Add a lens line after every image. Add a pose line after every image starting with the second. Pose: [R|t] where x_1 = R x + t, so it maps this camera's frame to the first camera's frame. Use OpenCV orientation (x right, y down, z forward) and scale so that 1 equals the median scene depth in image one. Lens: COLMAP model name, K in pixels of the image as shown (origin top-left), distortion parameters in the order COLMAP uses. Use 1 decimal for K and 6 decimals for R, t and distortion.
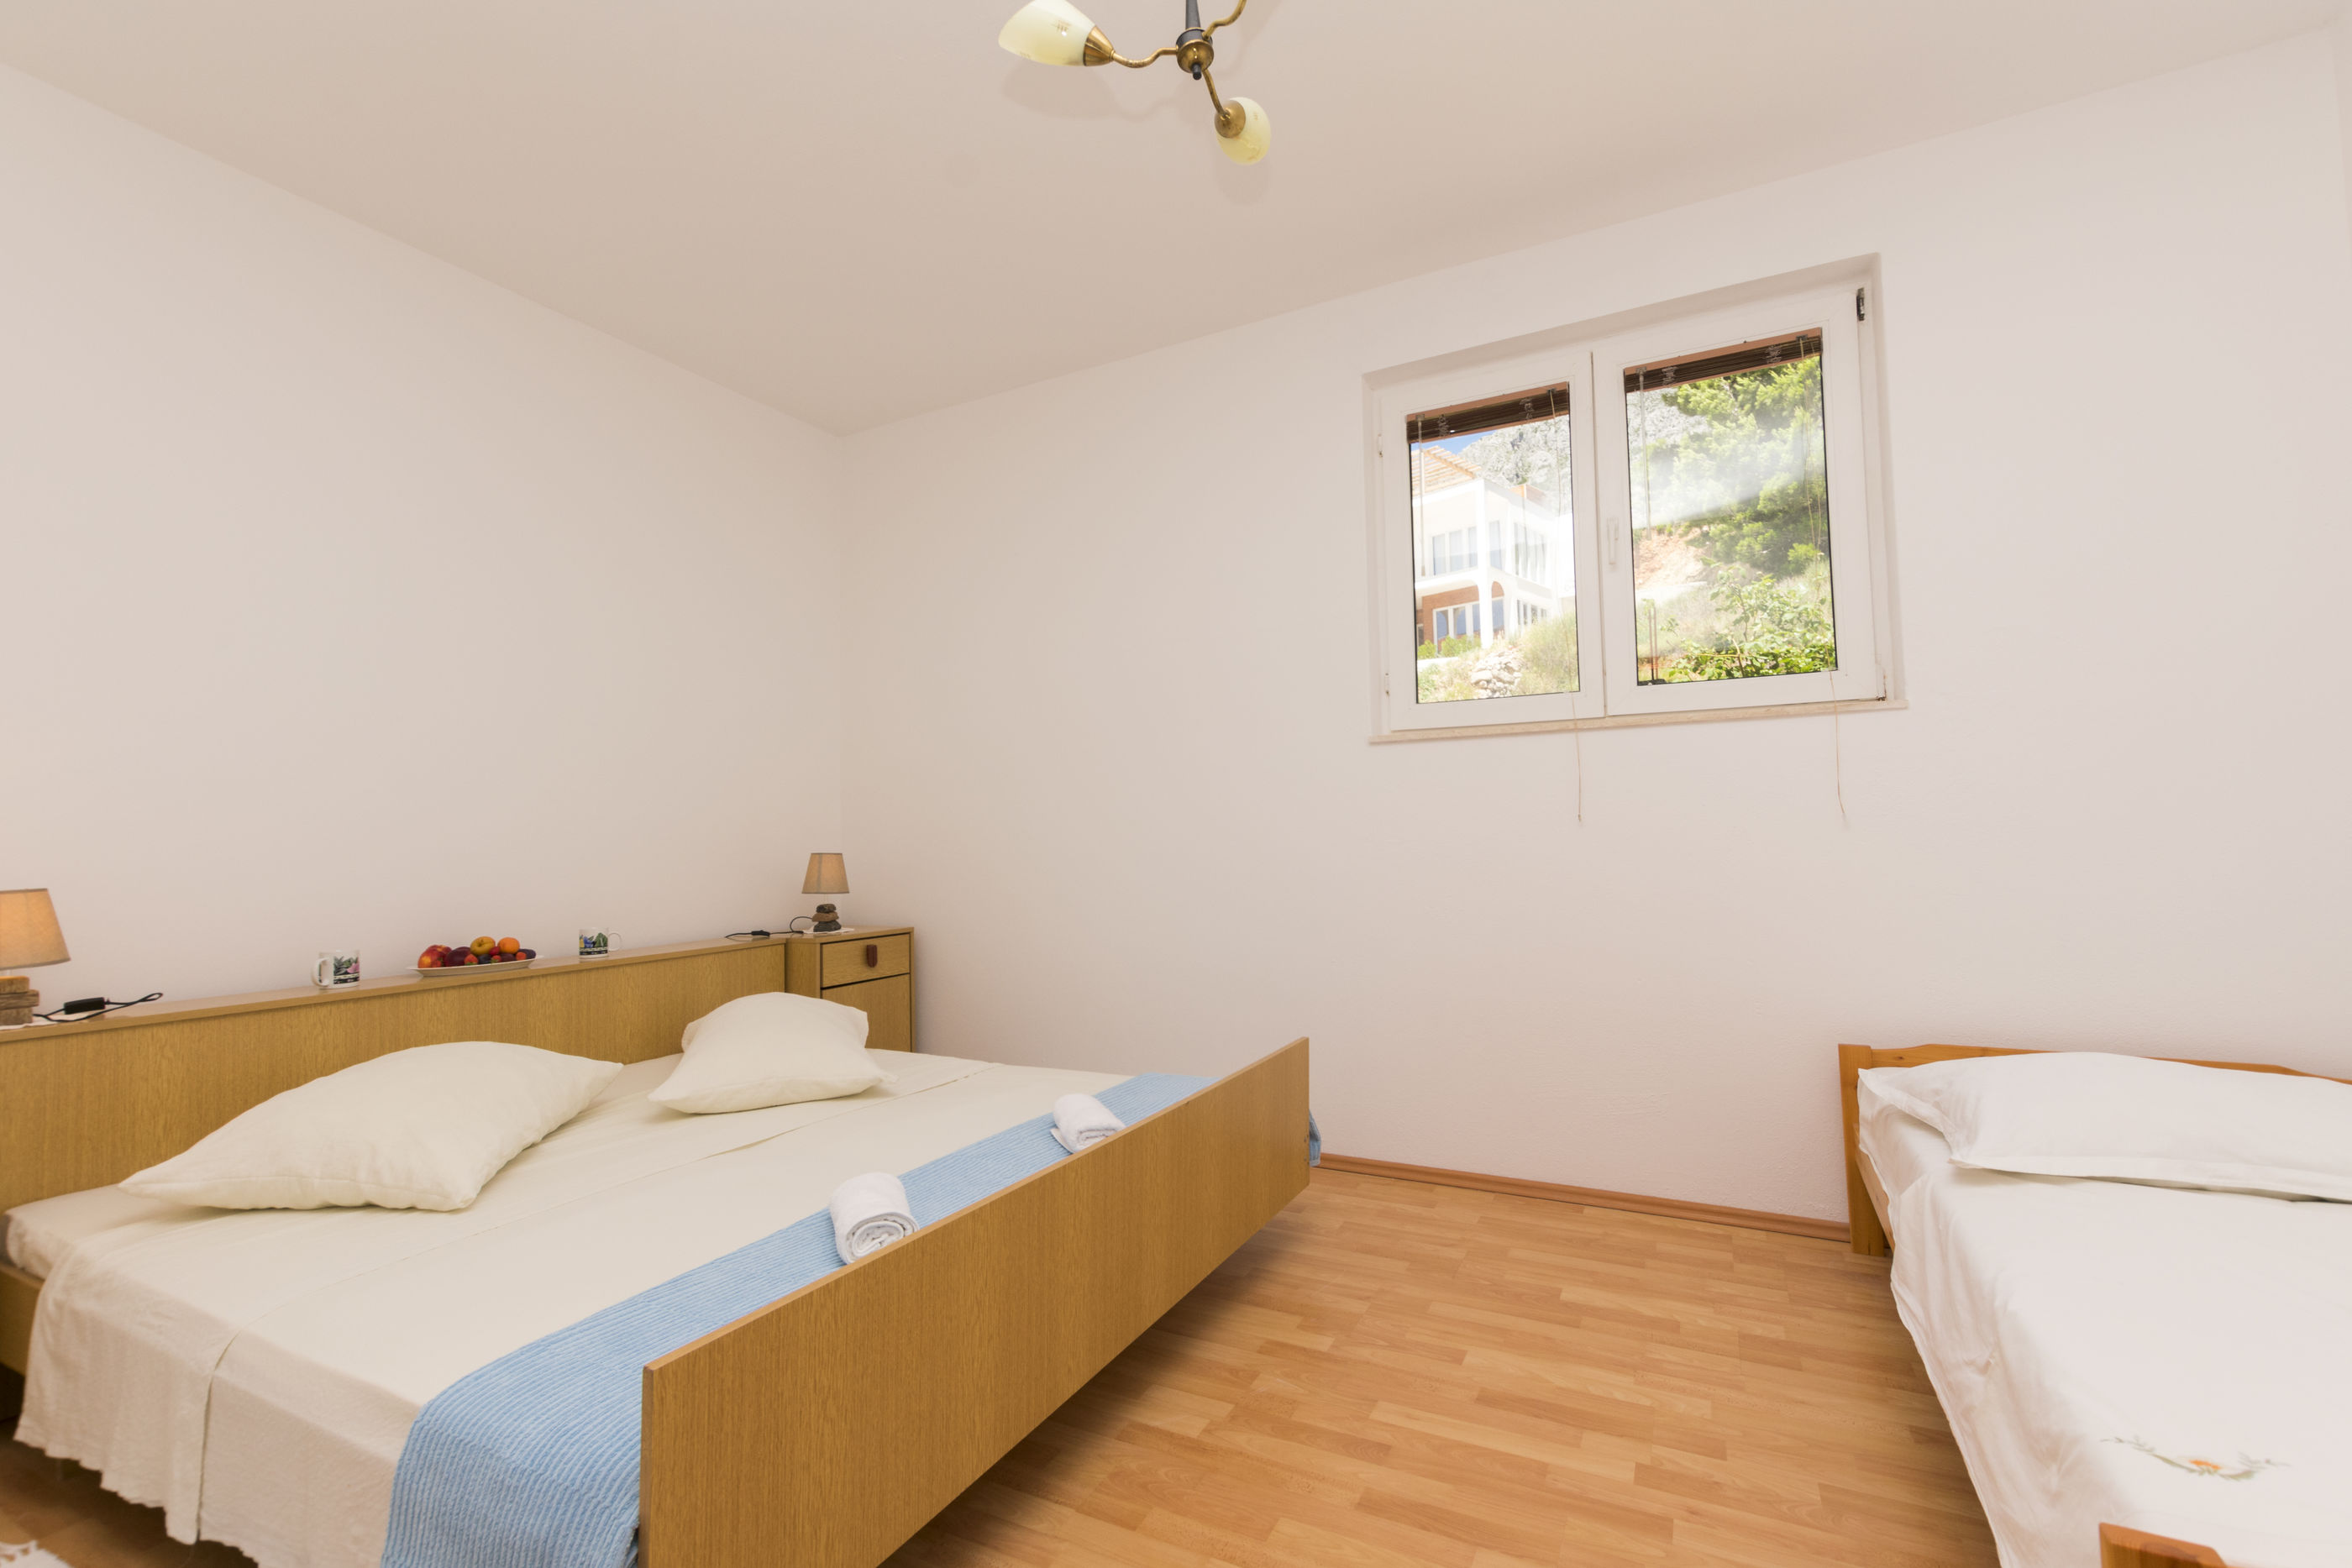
lens RADIAL K [[1022.0, 0, 1174.4], [0, 1022.0, 788.4], [0, 0, 1]] dist [-0.001427, -0.002579]
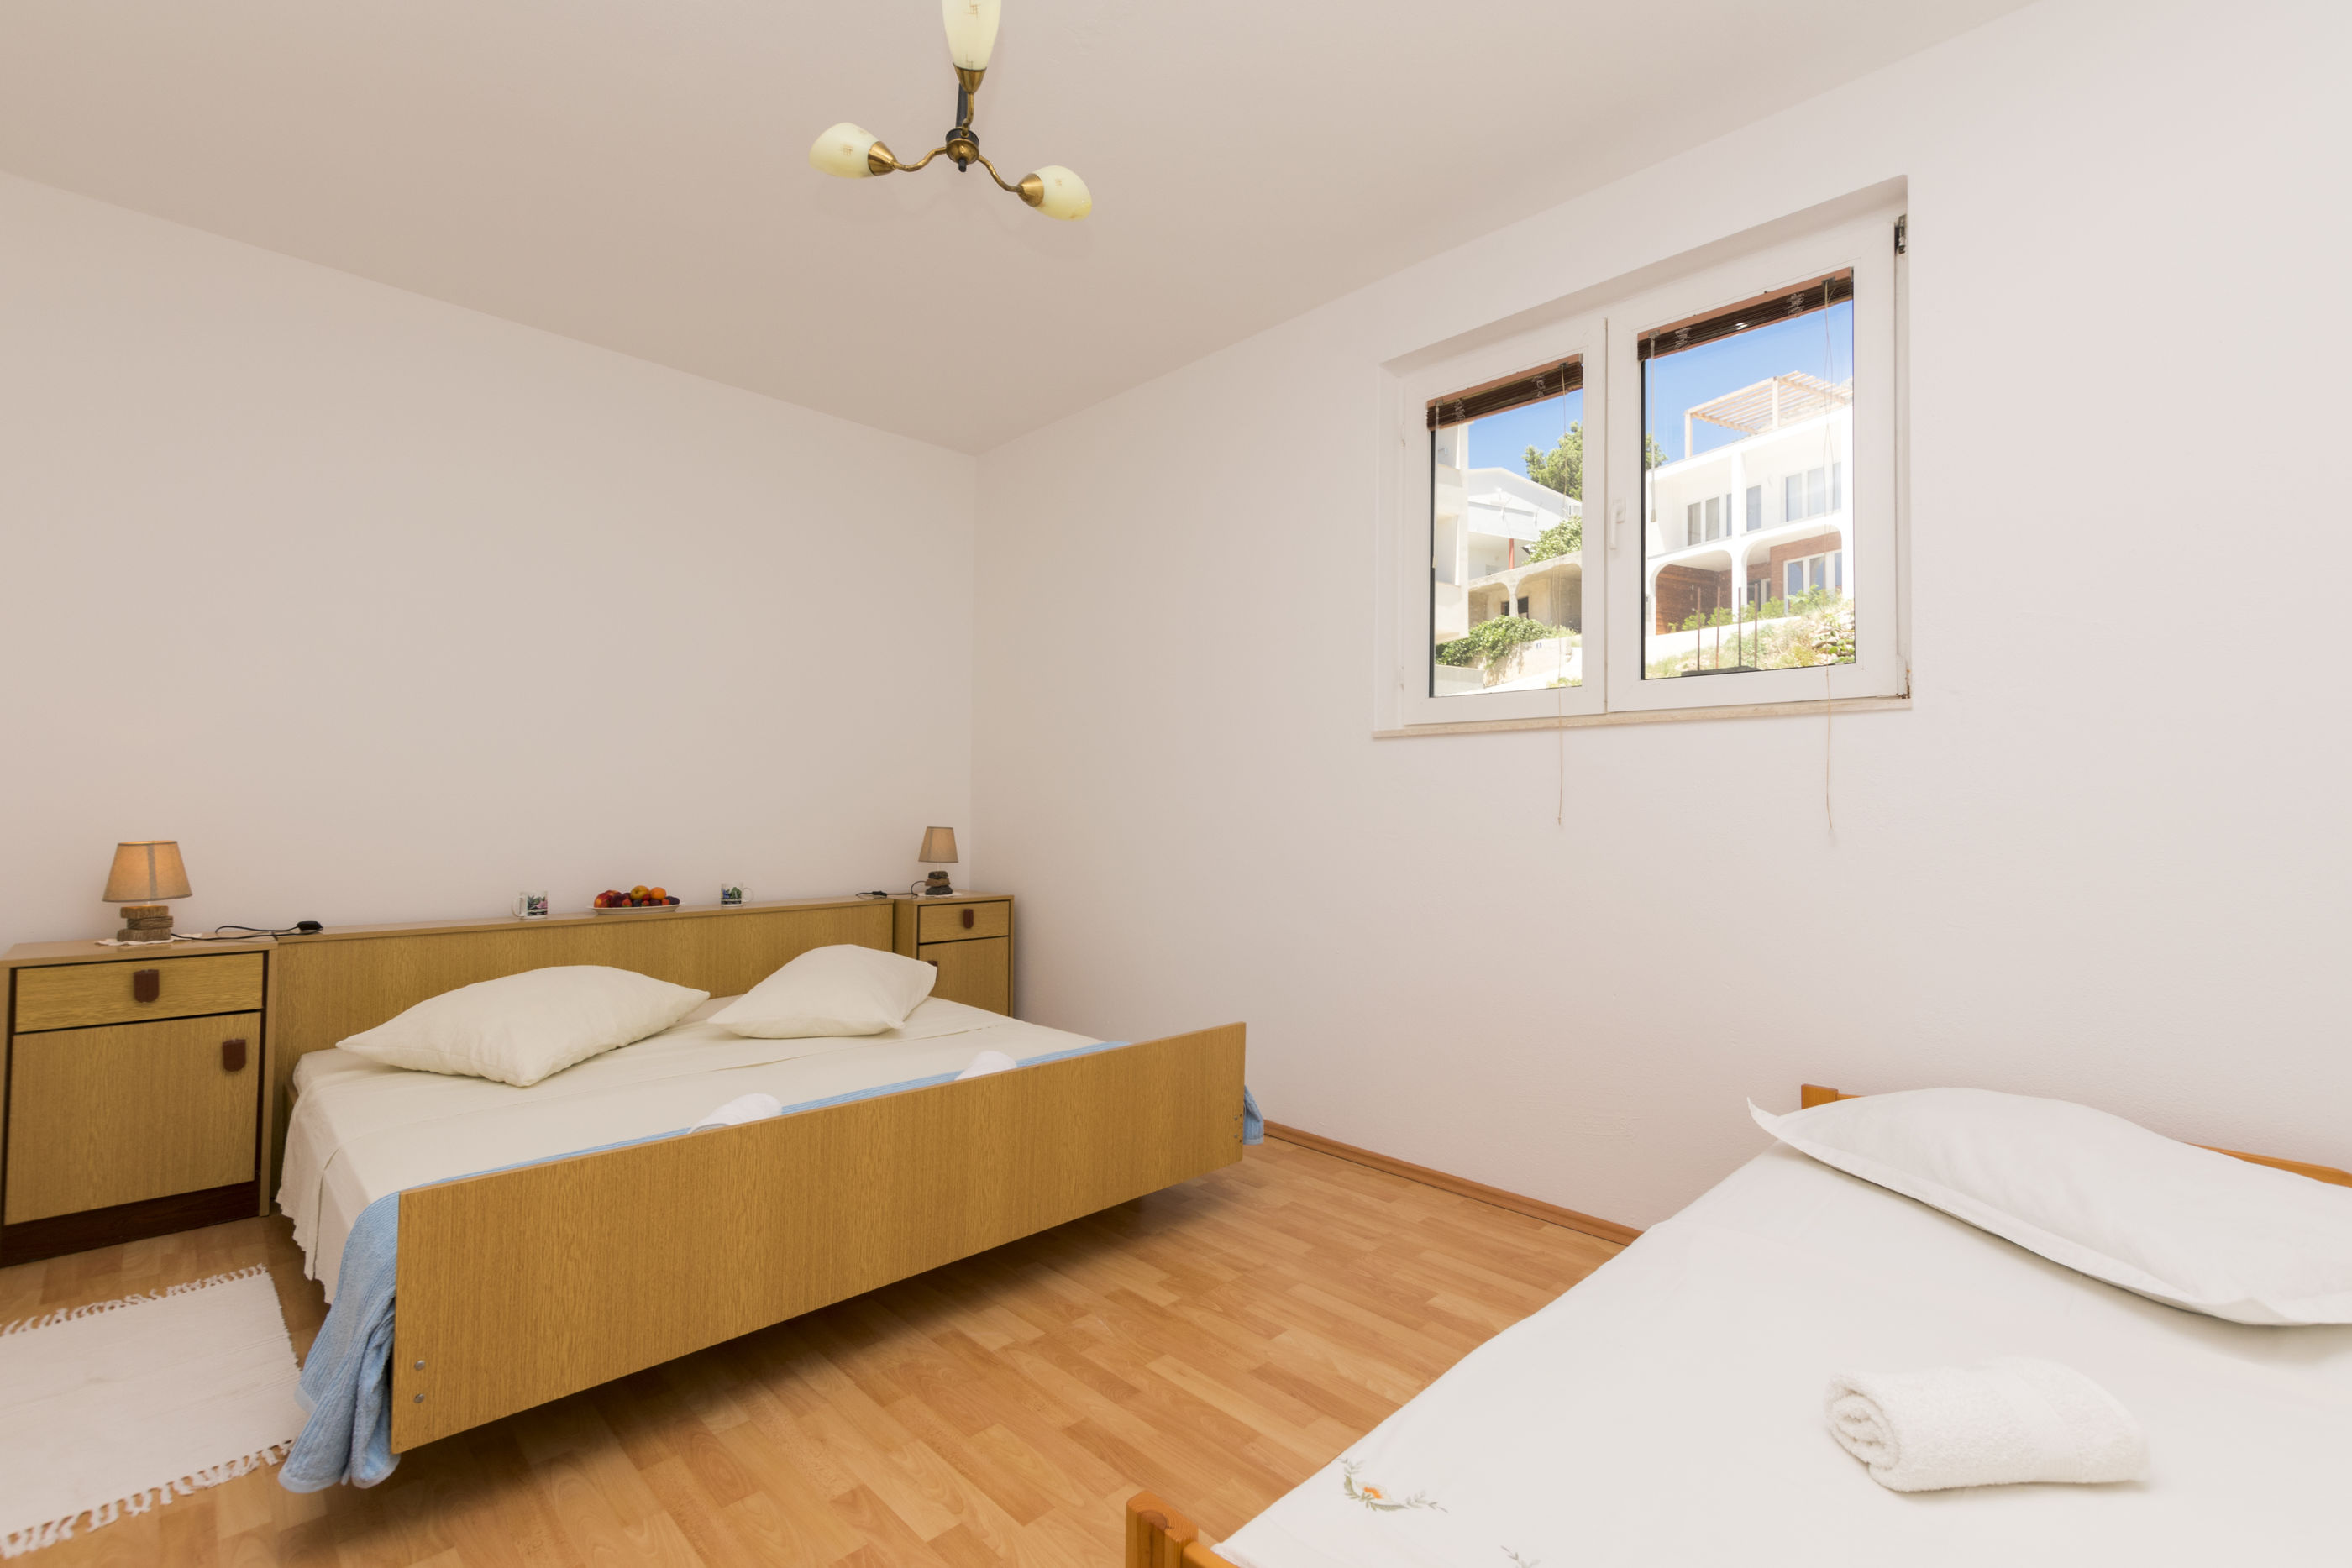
lens RADIAL K [[1022.0, 0, 1175.1], [0, 1022.0, 788.7], [0, 0, 1]] dist [-0.001427, -0.002579]
pose [[0.951212, 0.022862, -0.307690, 0.376387], [-0.012997, 0.999335, 0.034075, -0.031489], [0.308264, -0.028413, 0.950876, -0.016085]]
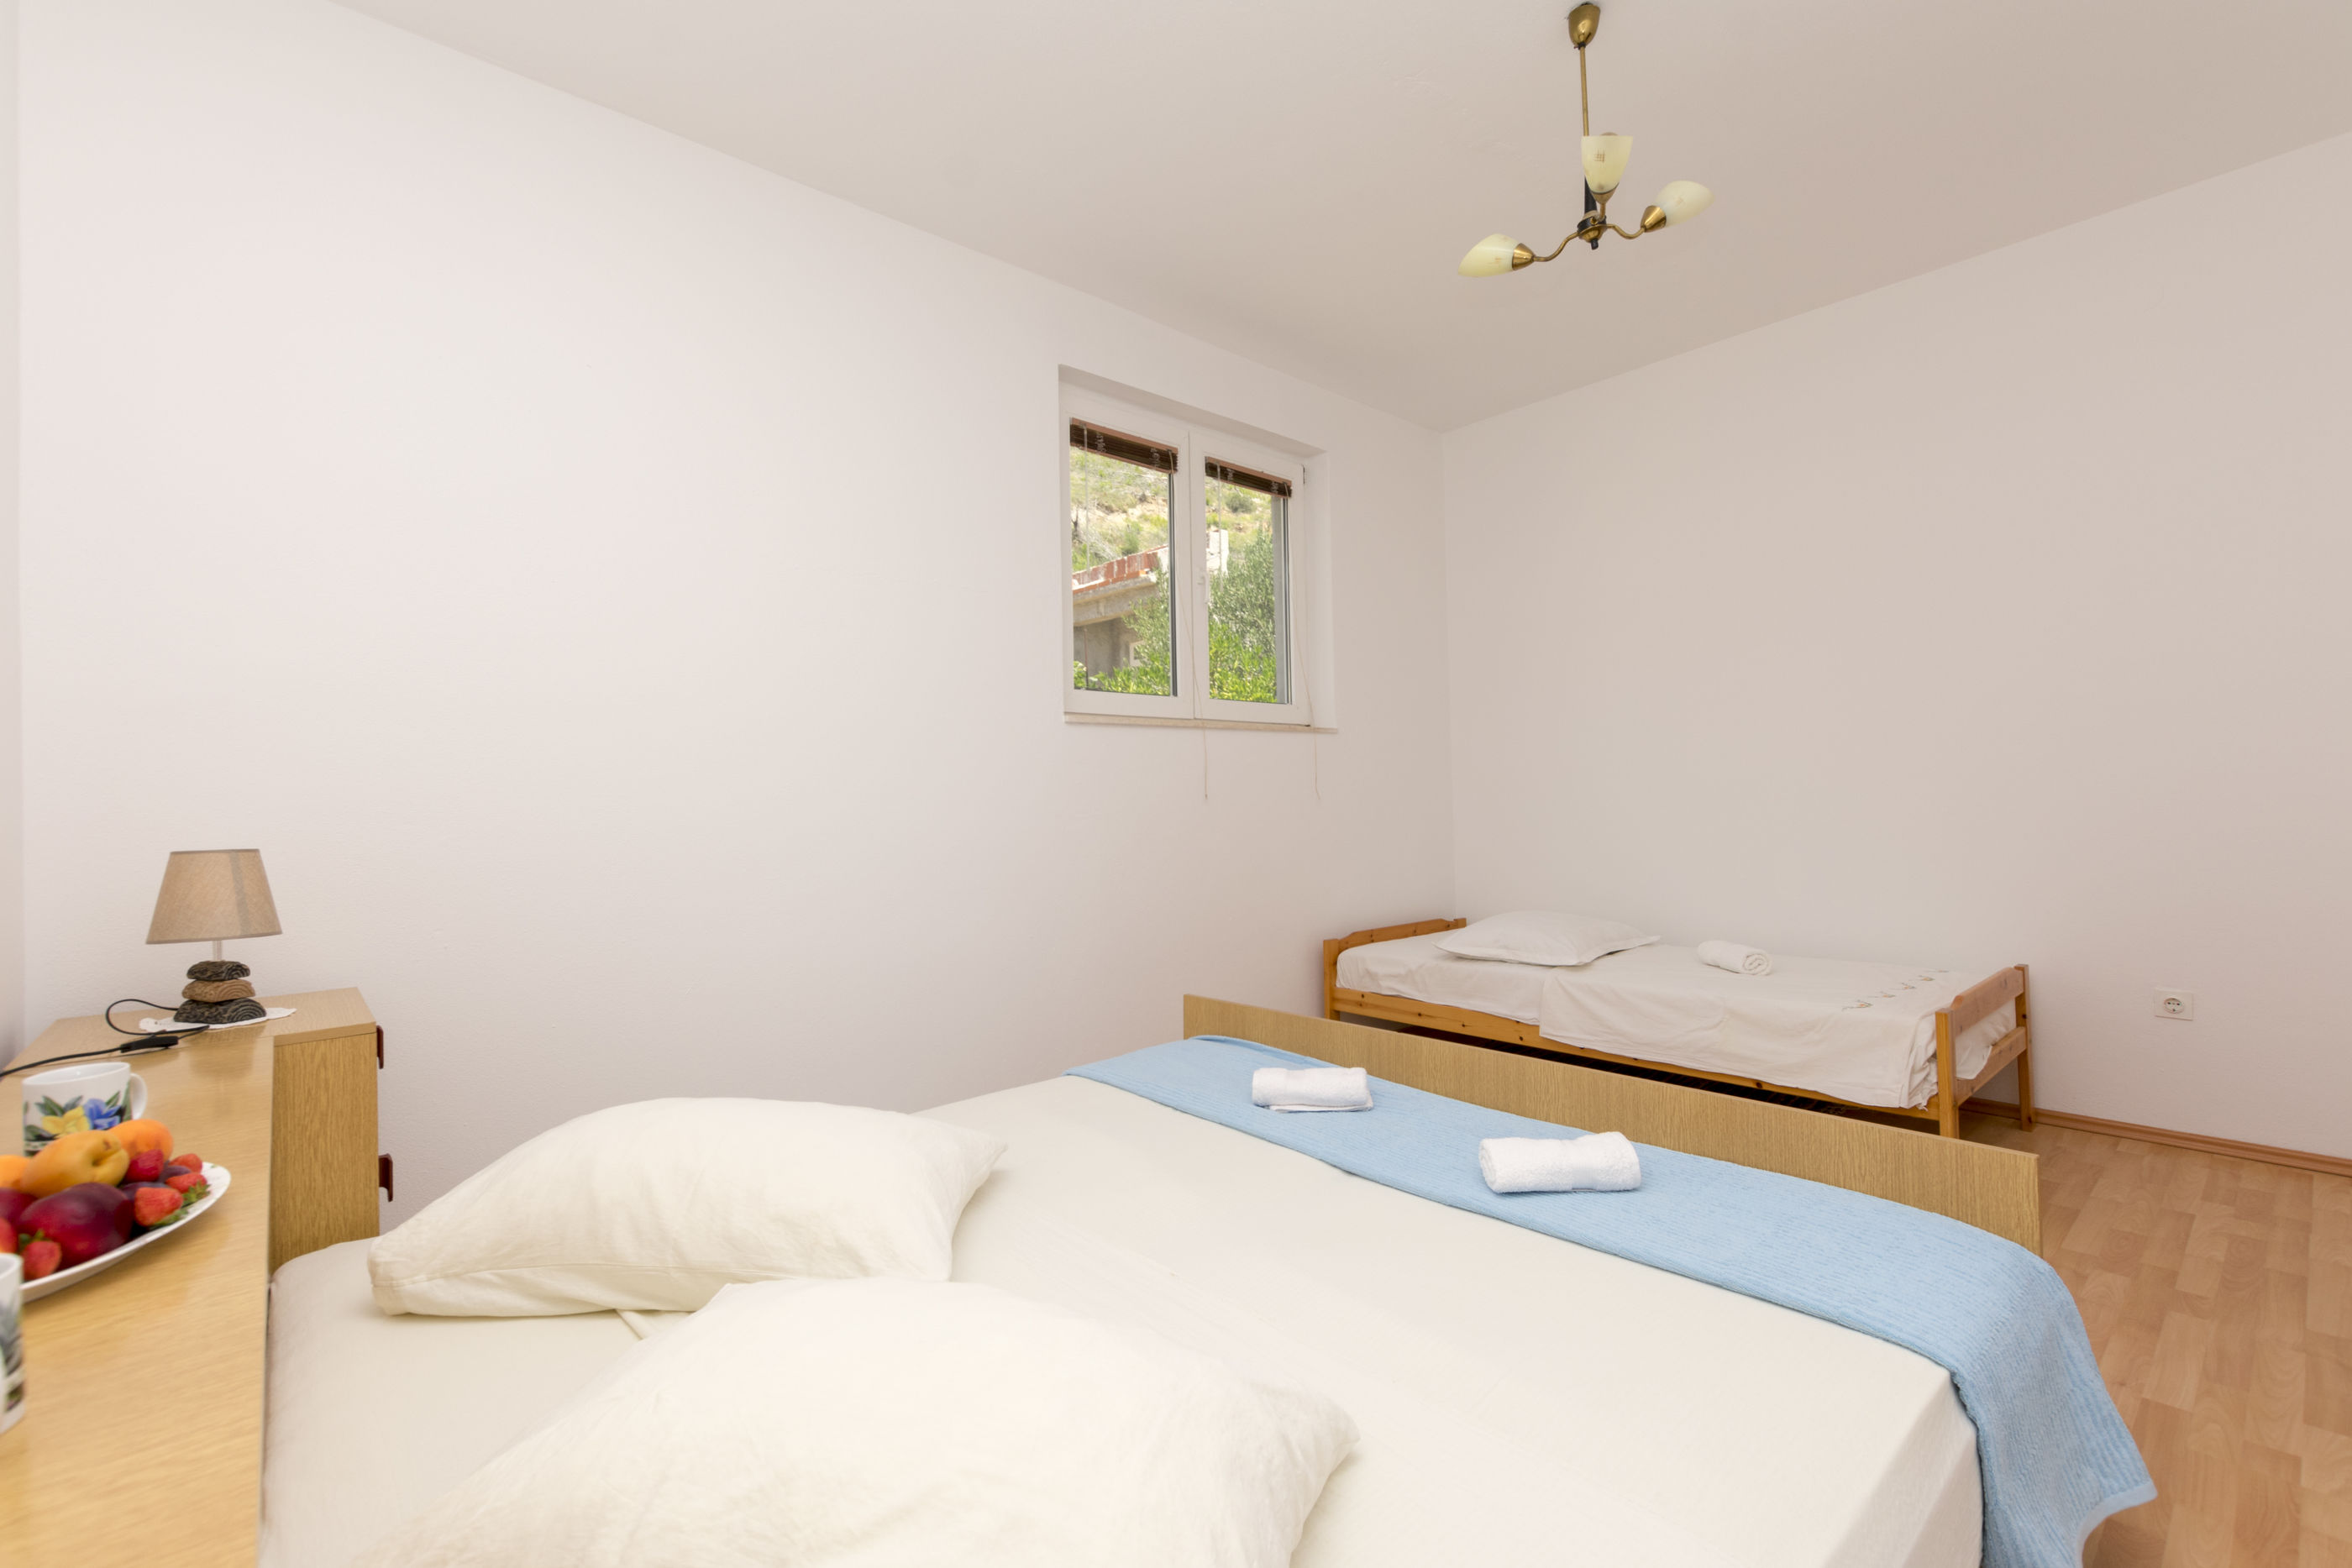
lens RADIAL K [[1022.0, 0, 1172.7], [0, 1022.0, 771.4], [0, 0, 1]] dist [-0.001427, -0.002579]
pose [[0.346236, 0.037228, 0.937409, -0.890494], [-0.040947, 0.998860, -0.024545, 0.032128], [-0.937253, -0.029886, 0.347366, 0.638075]]
